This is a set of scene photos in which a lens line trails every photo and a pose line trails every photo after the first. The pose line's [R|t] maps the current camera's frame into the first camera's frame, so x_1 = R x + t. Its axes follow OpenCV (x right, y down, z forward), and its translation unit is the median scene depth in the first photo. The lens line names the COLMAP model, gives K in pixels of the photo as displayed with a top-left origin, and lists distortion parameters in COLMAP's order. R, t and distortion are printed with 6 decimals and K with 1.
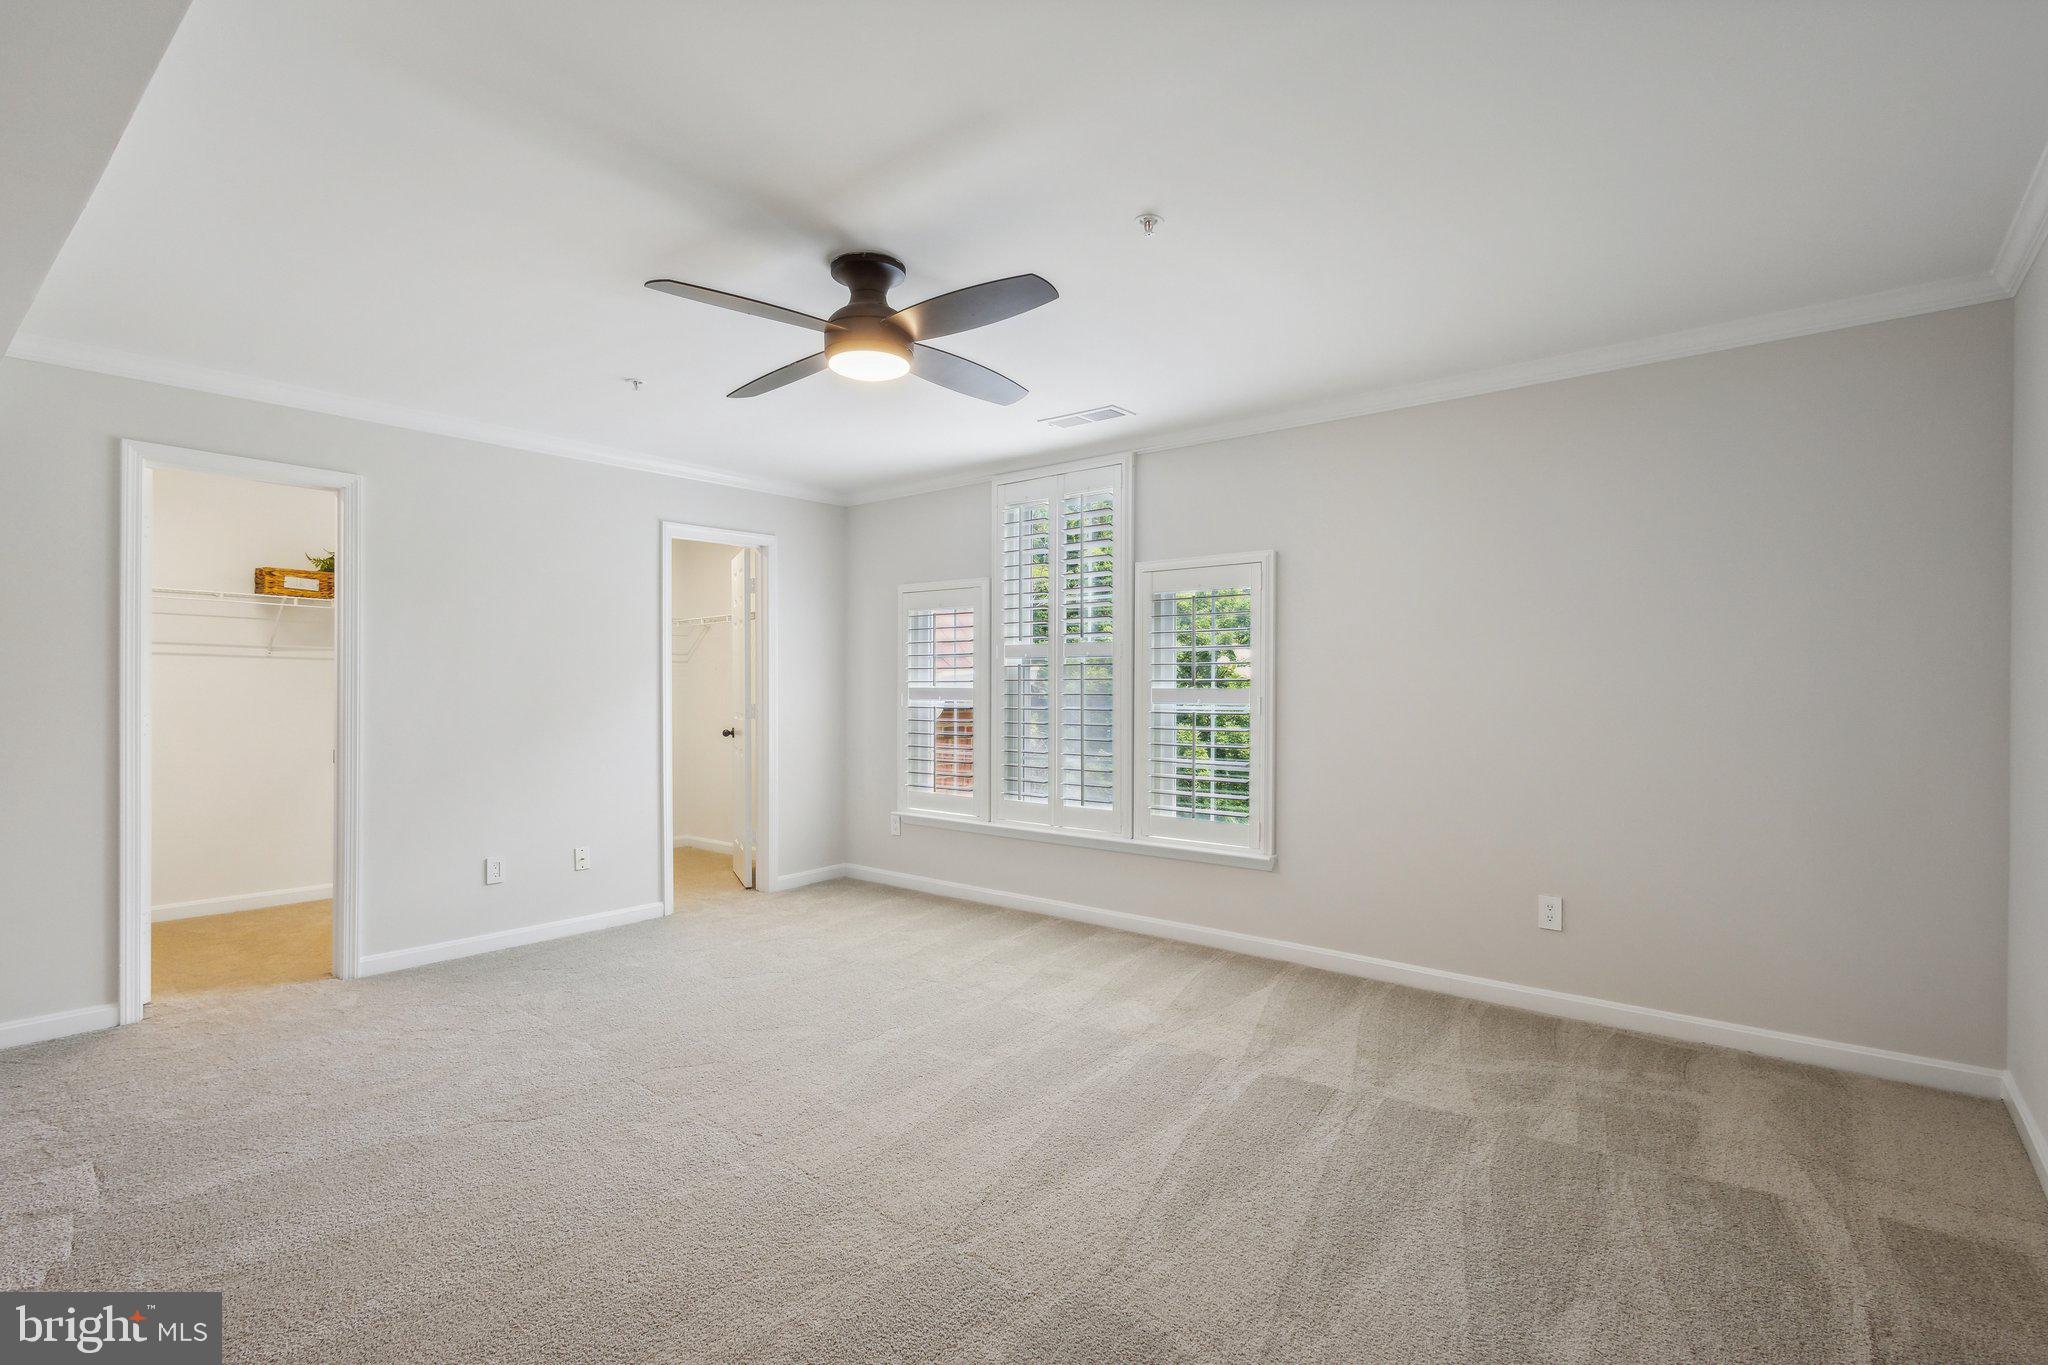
lens RADIAL K [[947.8, 0, 1025.9], [0, 947.8, 674.2], [0, 0, 1]] dist [0.002756, 0.000217]
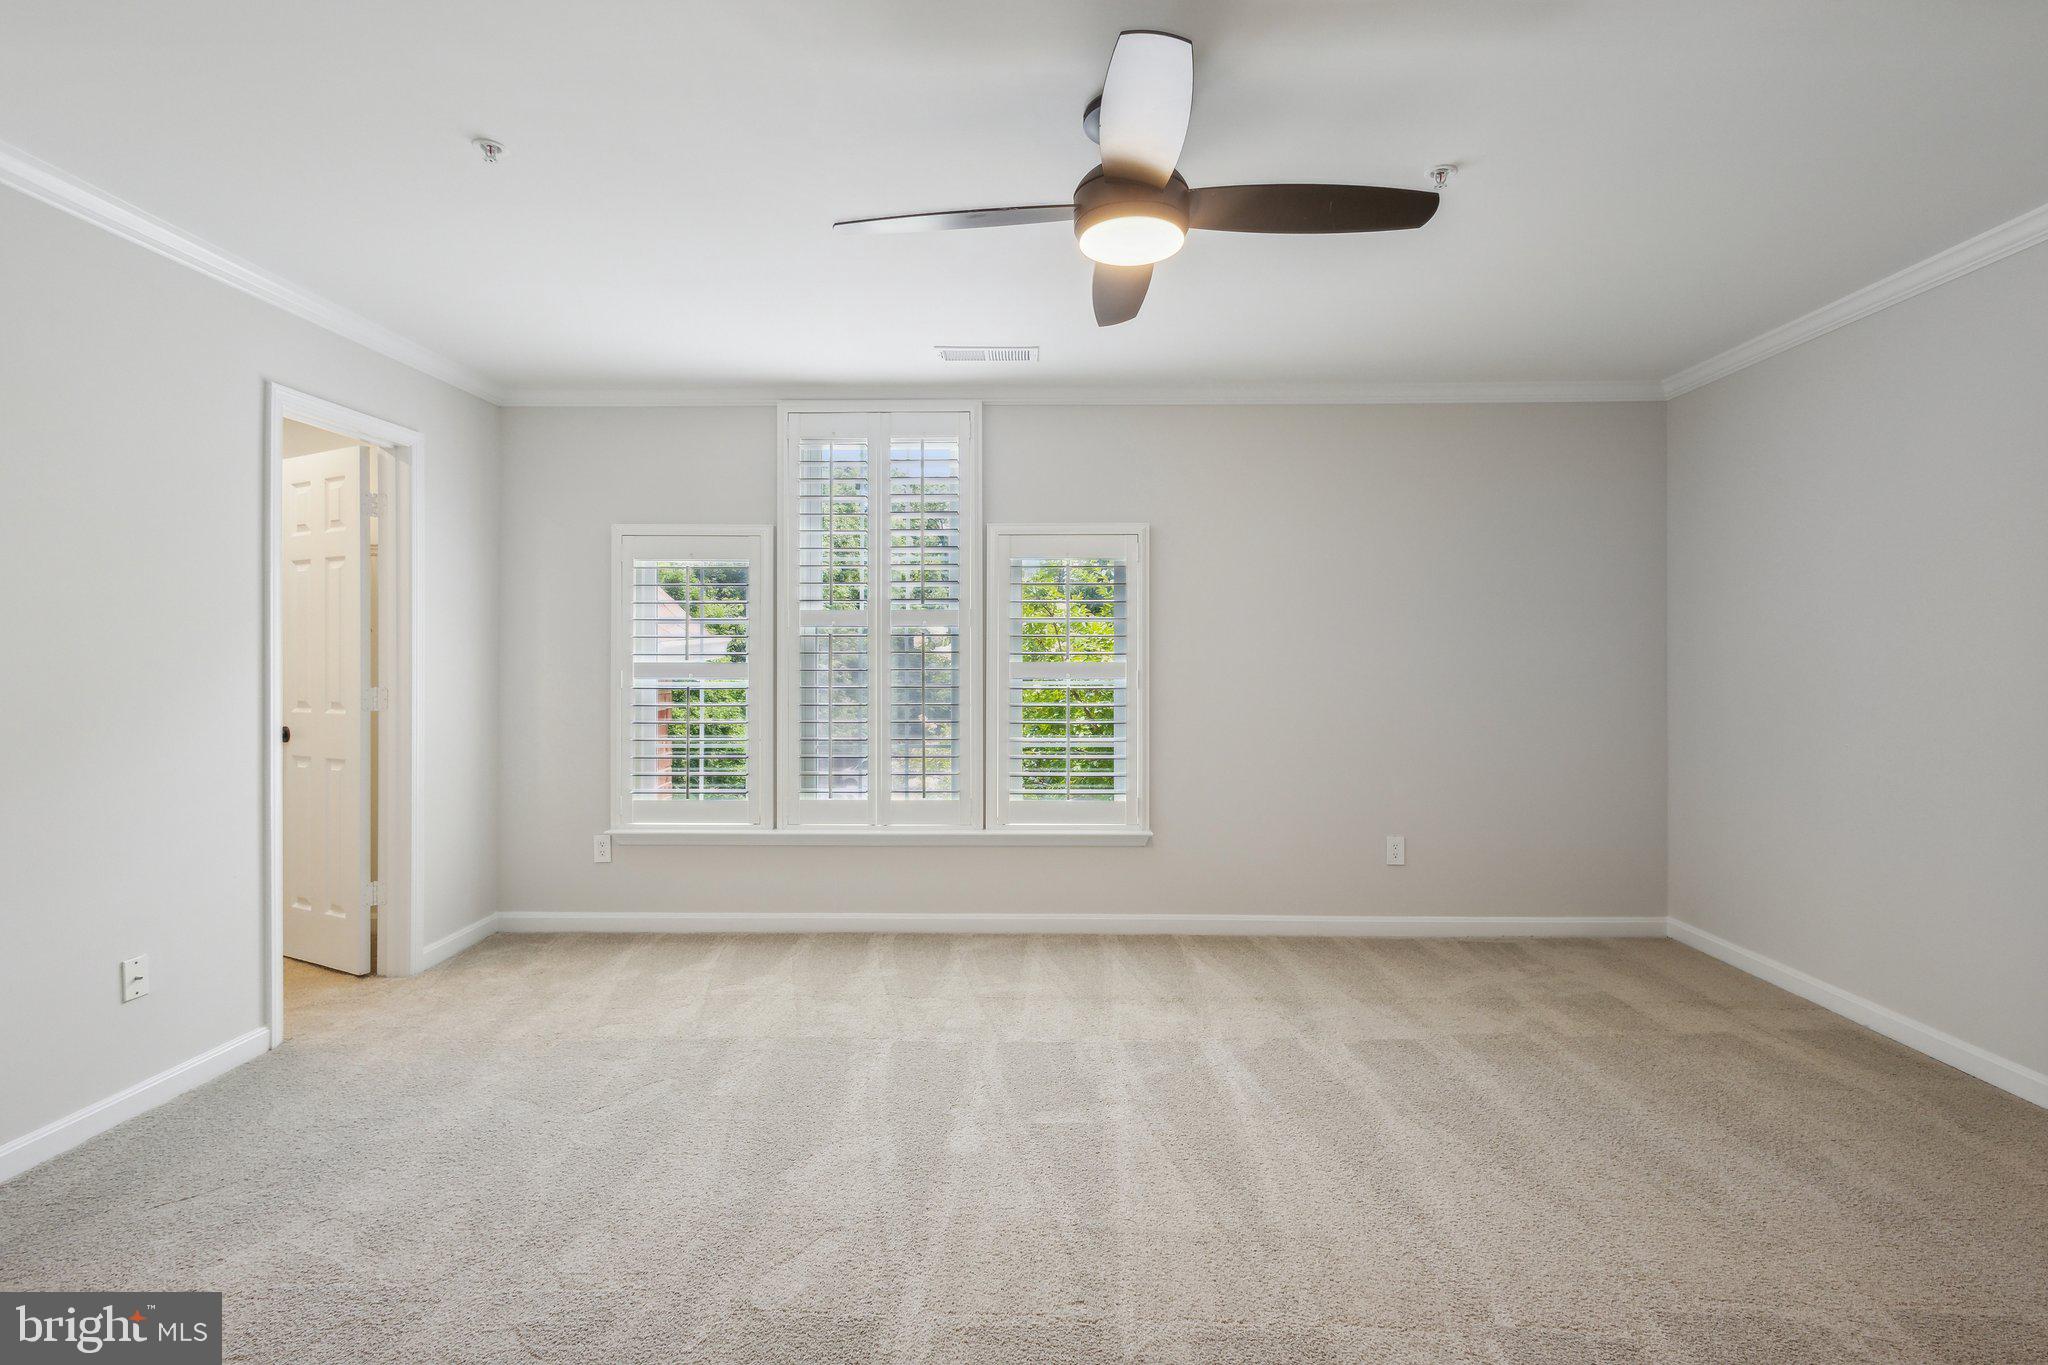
lens RADIAL K [[957.9, 0, 1023.8], [0, 957.9, 665.5], [0, 0, 1]] dist [0.011729, -0.000493]
pose [[0.788050, -0.008829, 0.615547, -0.419792], [-0.007468, 0.999686, 0.023899, -0.004664], [-0.615565, -0.023430, 0.787737, 0.260671]]
